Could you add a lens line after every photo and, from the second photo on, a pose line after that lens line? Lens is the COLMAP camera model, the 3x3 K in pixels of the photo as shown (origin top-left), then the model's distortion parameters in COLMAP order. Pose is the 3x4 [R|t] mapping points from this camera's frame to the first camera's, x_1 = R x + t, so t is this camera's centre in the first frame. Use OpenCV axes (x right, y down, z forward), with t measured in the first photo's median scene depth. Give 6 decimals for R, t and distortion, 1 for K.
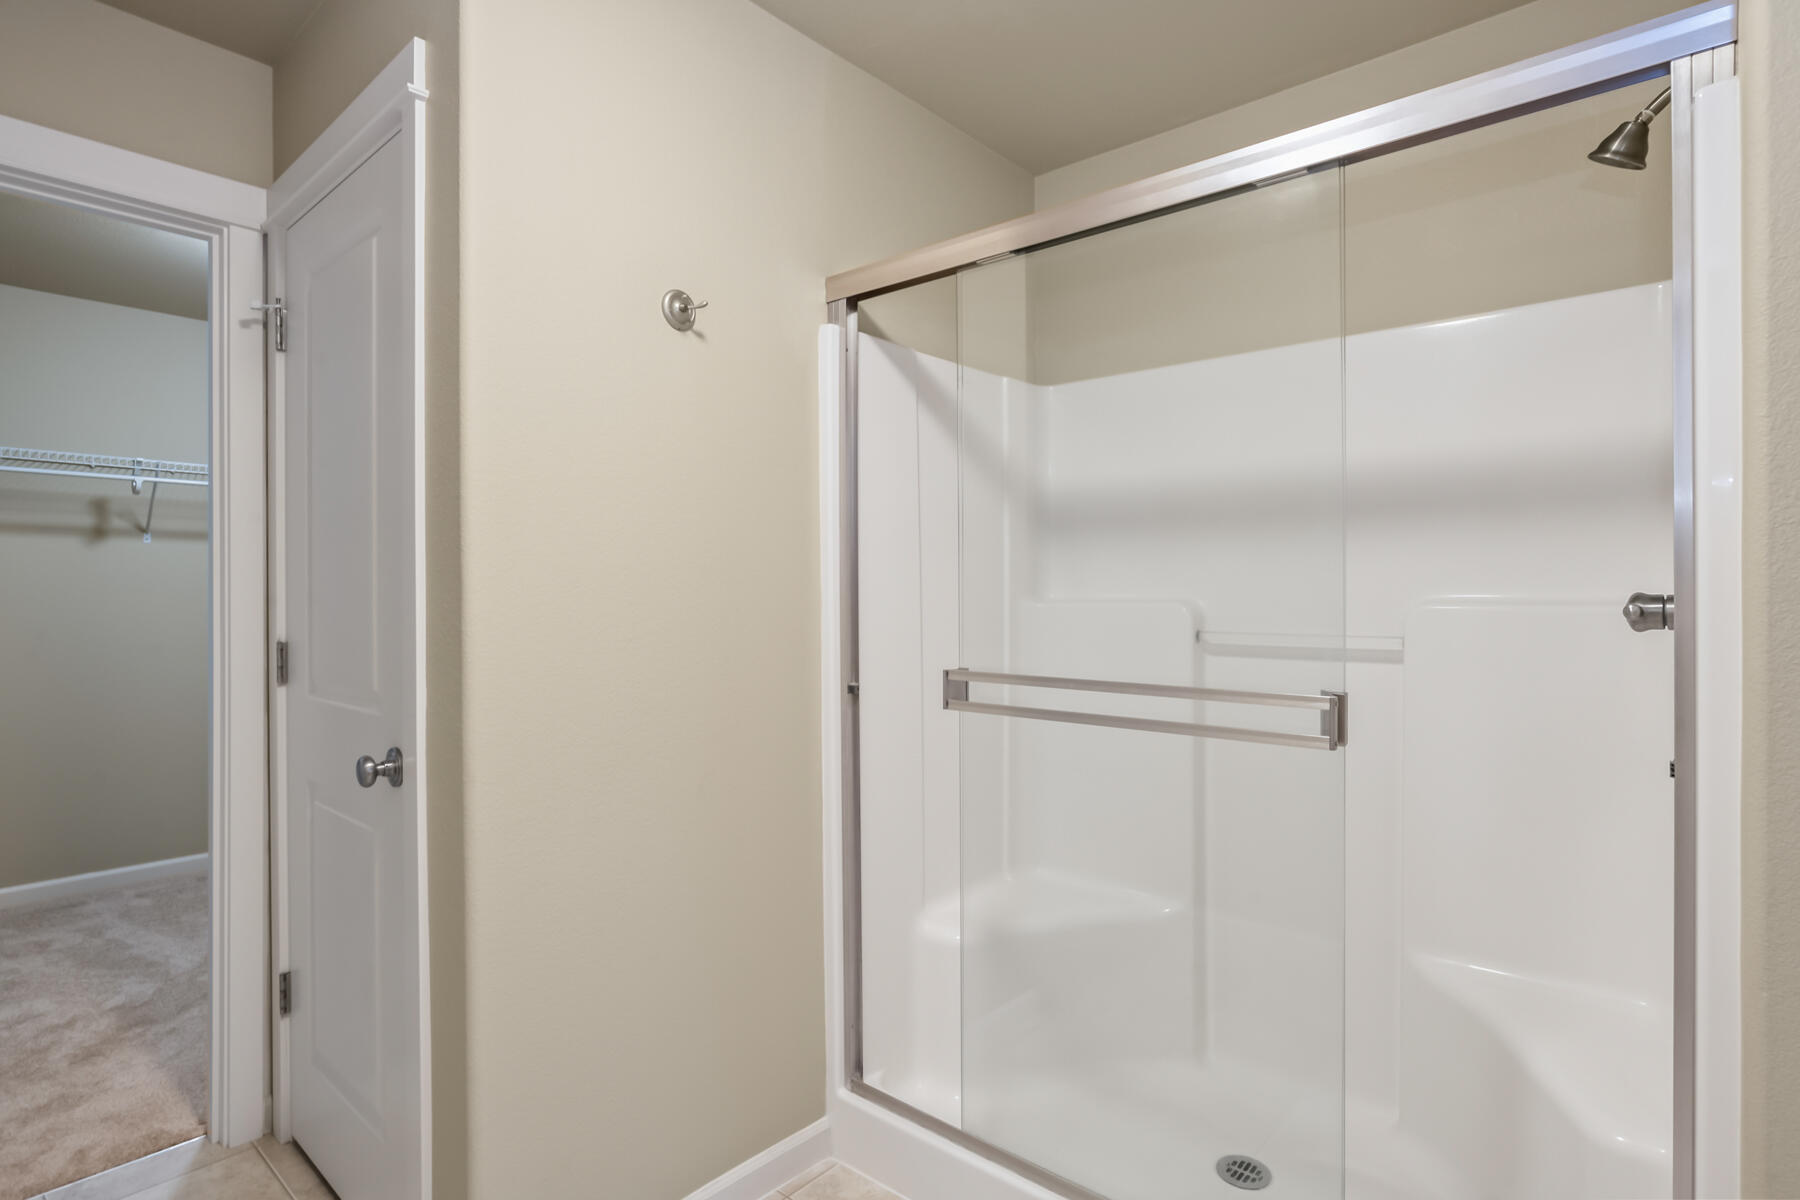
lens RADIAL K [[914.9, 0, 901.2], [0, 914.9, 604.0], [0, 0, 1]] dist [-0.018872, 0.008095]
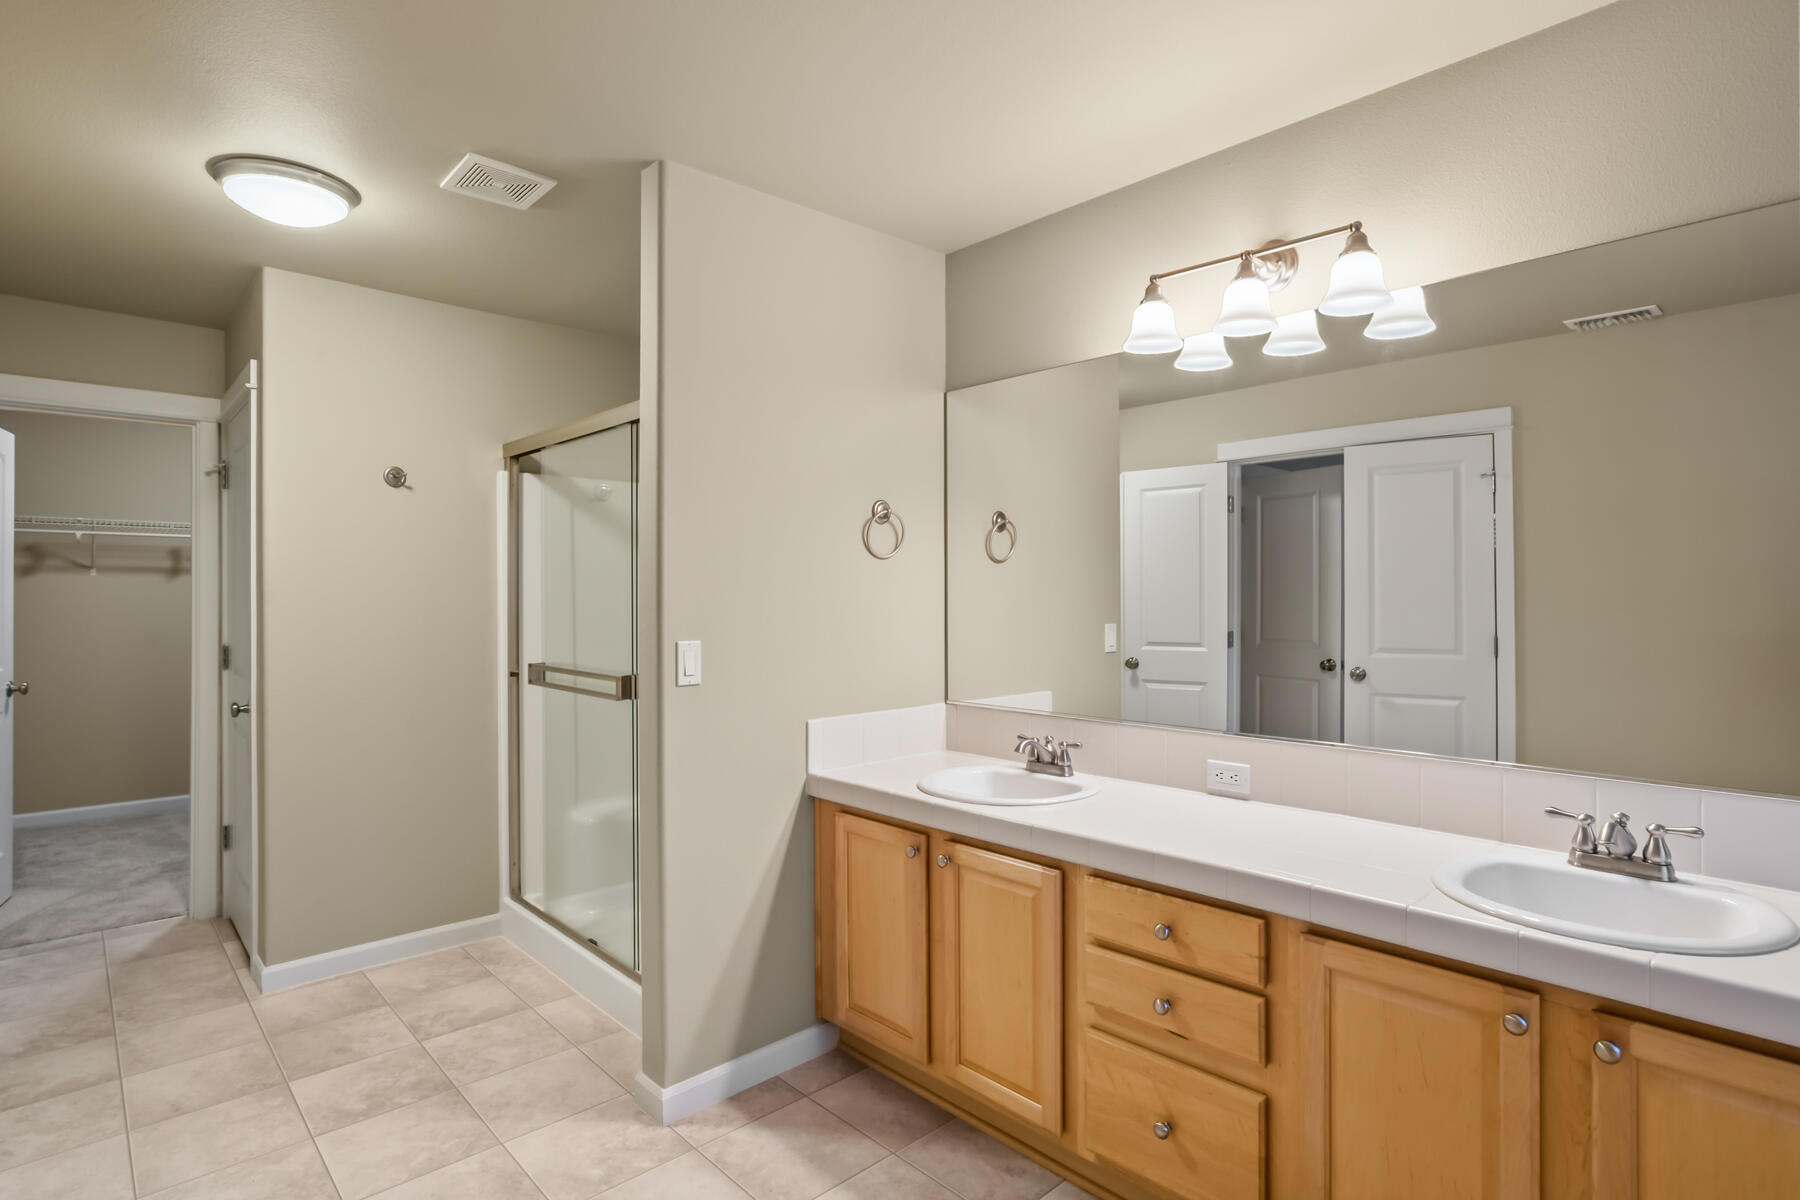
lens RADIAL K [[914.9, 0, 899.4], [0, 914.9, 603.2], [0, 0, 1]] dist [-0.018872, 0.008095]
pose [[0.994309, 0.001971, -0.106515, 0.870897], [-0.002333, 0.999992, -0.003279, -0.042642], [0.106508, 0.003508, 0.994306, -0.683372]]
